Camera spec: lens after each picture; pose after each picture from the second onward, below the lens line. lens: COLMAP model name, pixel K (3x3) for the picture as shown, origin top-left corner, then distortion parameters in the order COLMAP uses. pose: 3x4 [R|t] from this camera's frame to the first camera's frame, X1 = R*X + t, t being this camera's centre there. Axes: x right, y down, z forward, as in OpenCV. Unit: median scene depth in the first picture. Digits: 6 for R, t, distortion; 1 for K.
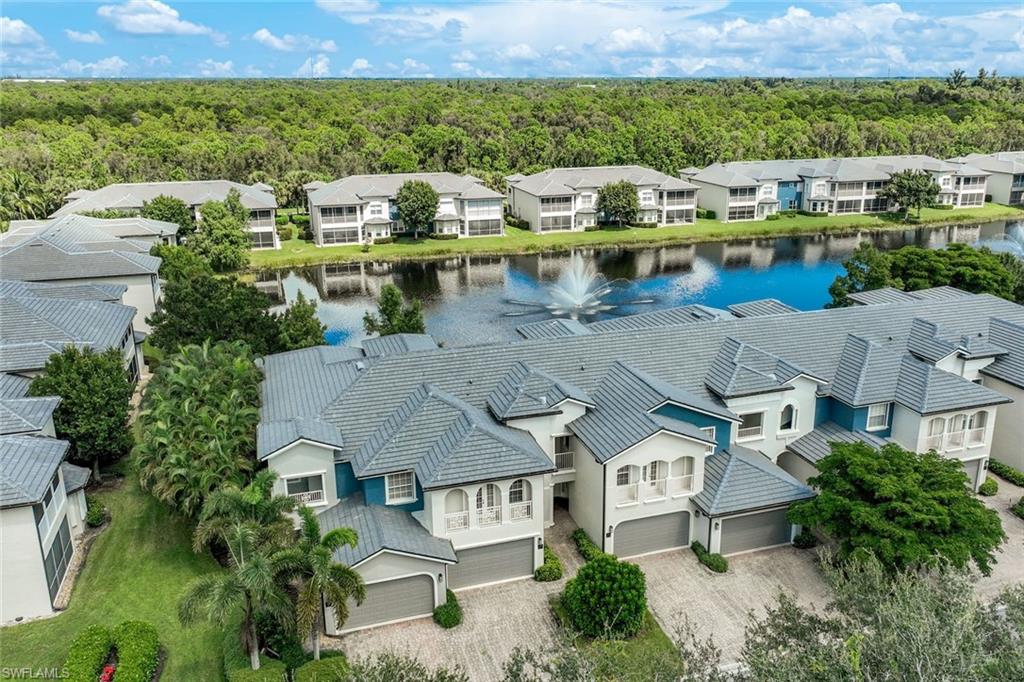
lens RADIAL K [[759.7, 0, 512.0], [0, 759.7, 341.0], [0, 0, 1]] dist [-0.091094, -0.001037]
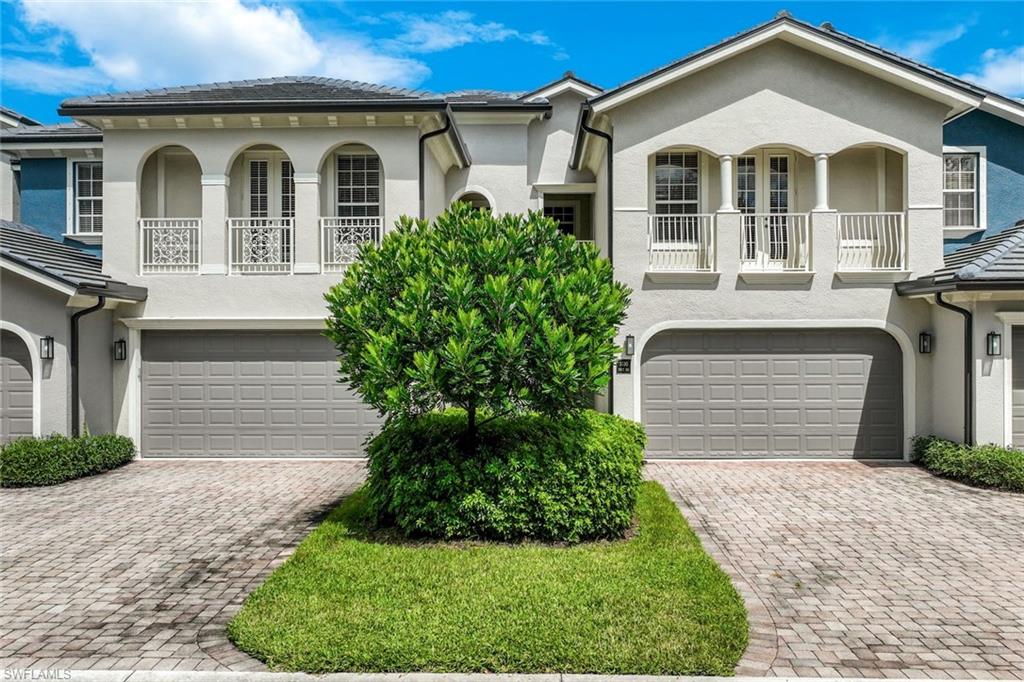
lens RADIAL K [[759.7, 0, 512.0], [0, 759.7, 341.0], [0, 0, 1]] dist [-0.091094, -0.001037]
pose [[0.947366, 0.004679, -0.320117, 0.186059], [-0.100626, 0.953572, -0.283858, 0.343890], [0.303927, 0.301129, 0.903853, 0.684864]]
